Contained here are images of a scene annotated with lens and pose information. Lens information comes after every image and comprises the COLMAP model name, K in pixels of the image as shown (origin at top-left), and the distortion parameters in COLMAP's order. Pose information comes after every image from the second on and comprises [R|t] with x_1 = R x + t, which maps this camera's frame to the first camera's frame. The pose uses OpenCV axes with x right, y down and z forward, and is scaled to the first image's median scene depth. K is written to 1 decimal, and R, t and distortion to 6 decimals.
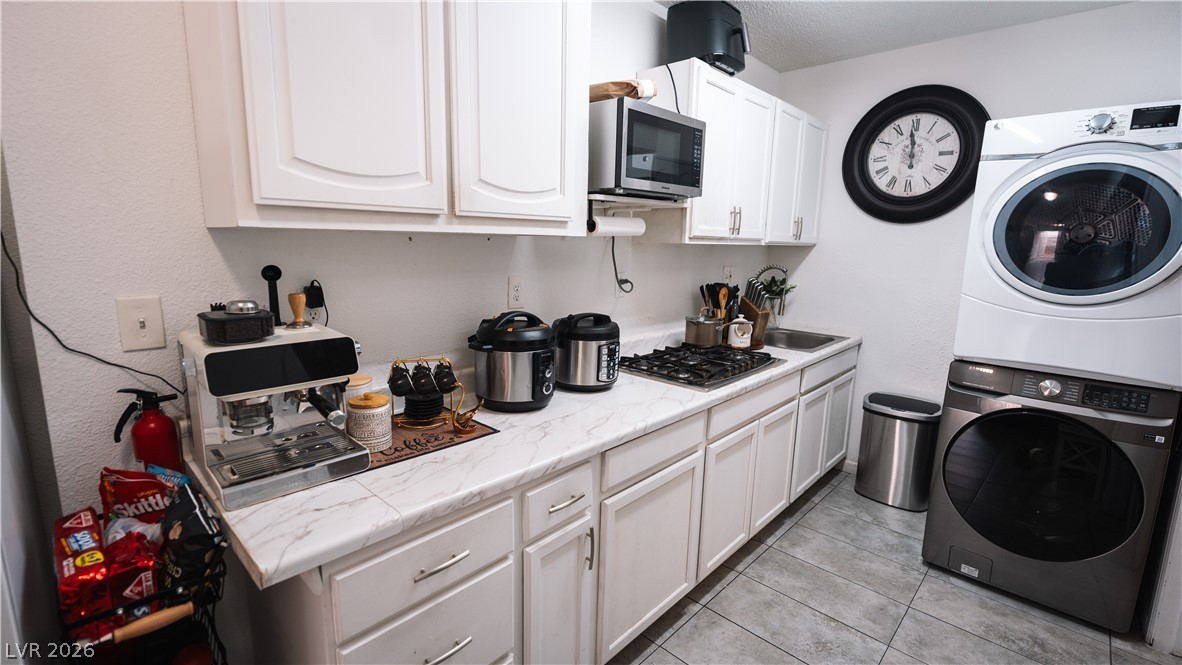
lens RADIAL K [[527.1, 0, 586.9], [0, 527.1, 328.3], [0, 0, 1]] dist [-0.007946, 0.000814]
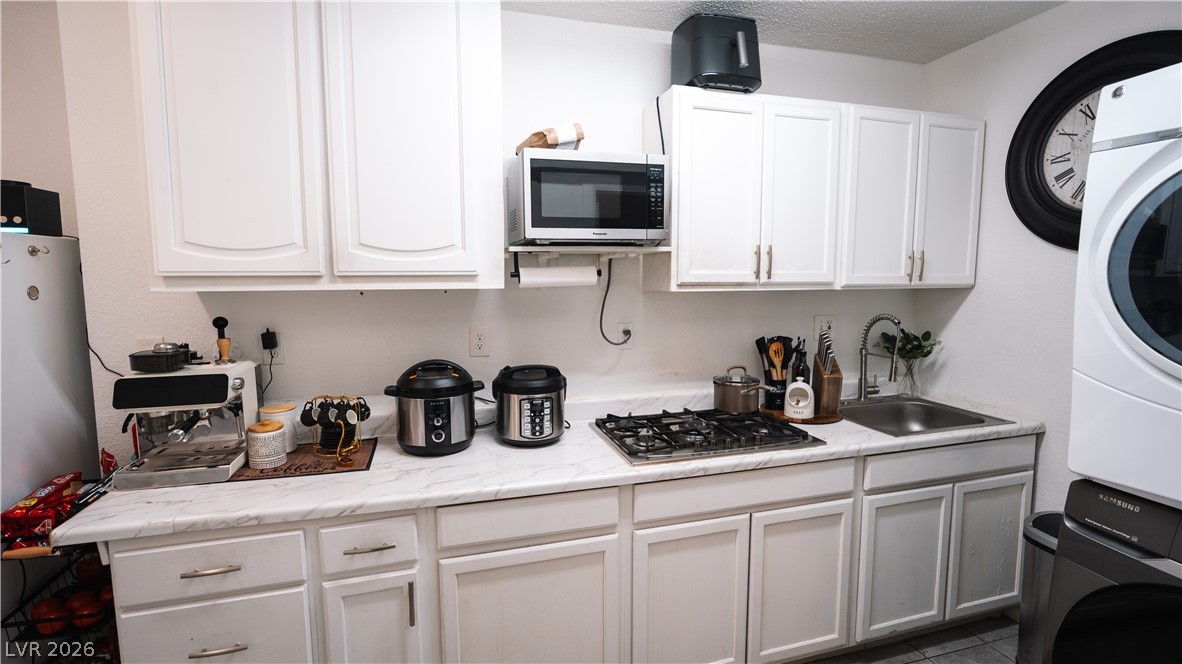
lens RADIAL K [[538.6, 0, 586.6], [0, 538.6, 329.1], [0, 0, 1]] dist [-0.007694, 0.000779]
pose [[0.858404, 0.027311, -0.512248, 0.618711], [-0.063368, 0.996579, -0.053057, -0.050558], [0.509046, 0.078005, 0.857197, 0.200448]]
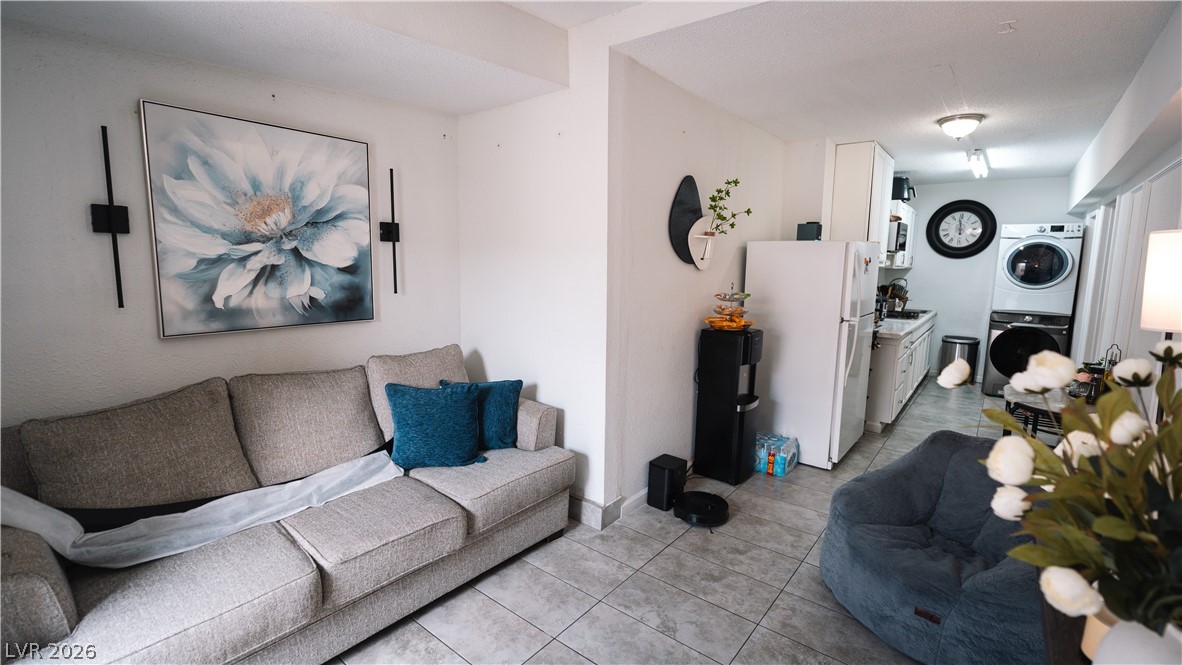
lens RADIAL K [[527.1, 0, 586.9], [0, 527.1, 328.3], [0, 0, 1]] dist [-0.007946, 0.000814]
pose [[0.996127, -0.018501, 0.085957, -1.817052], [0.021415, 0.999223, -0.033097, 0.215668], [-0.085278, 0.034809, 0.995749, -1.692936]]
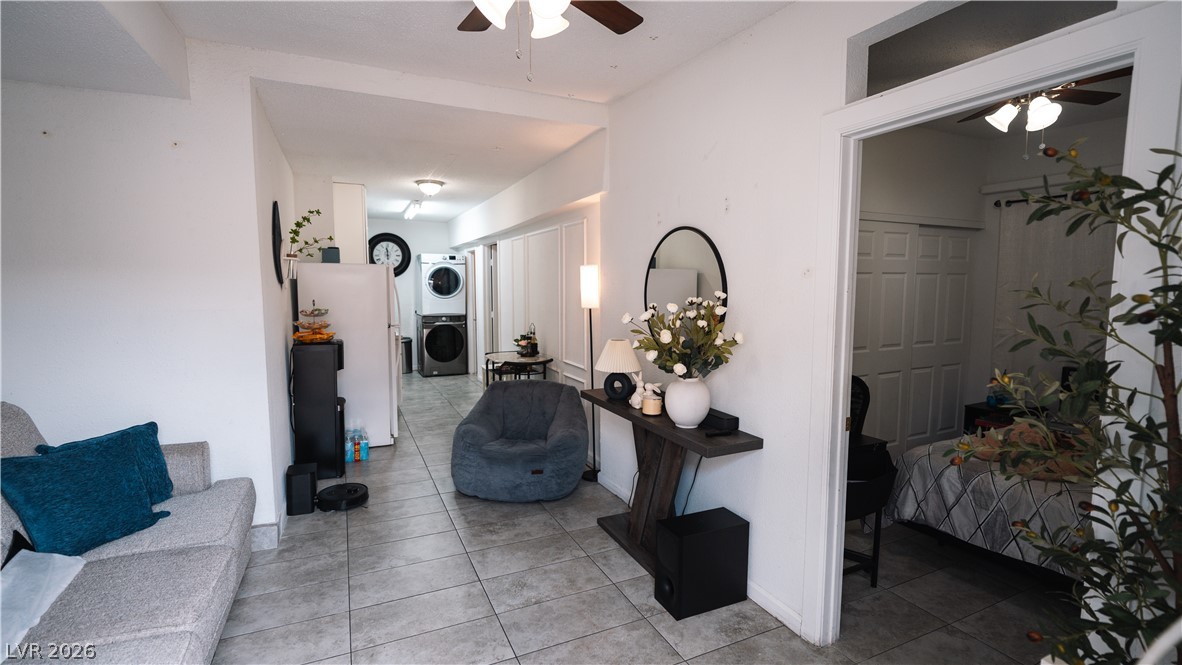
lens RADIAL K [[538.6, 0, 586.6], [0, 538.6, 329.6], [0, 0, 1]] dist [-0.007694, 0.000779]
pose [[0.357969, -0.098816, 0.928490, -2.764407], [0.160367, 0.986115, 0.043121, 0.200625], [-0.919859, 0.133463, 0.368846, -1.648085]]
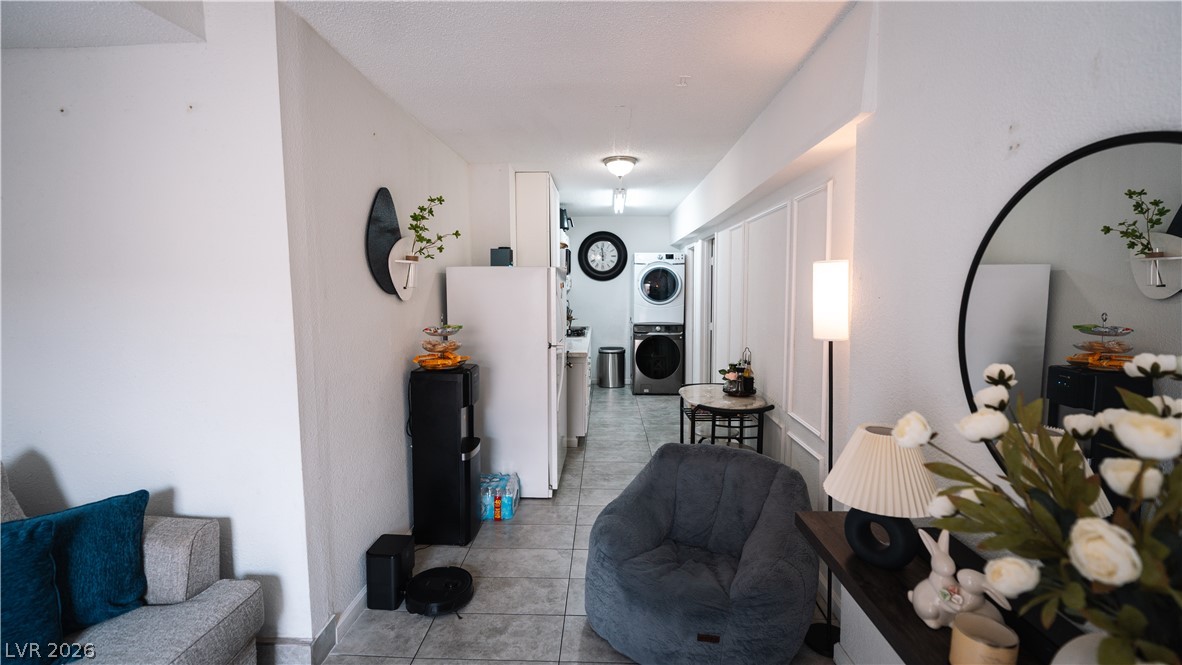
lens RADIAL K [[527.1, 0, 586.9], [0, 527.1, 328.3], [0, 0, 1]] dist [-0.007946, 0.000814]
pose [[0.743580, -0.080200, 0.663820, -1.894245], [0.130520, 0.991092, -0.026463, 0.147085], [-0.655785, 0.106319, 0.747424, -1.386177]]
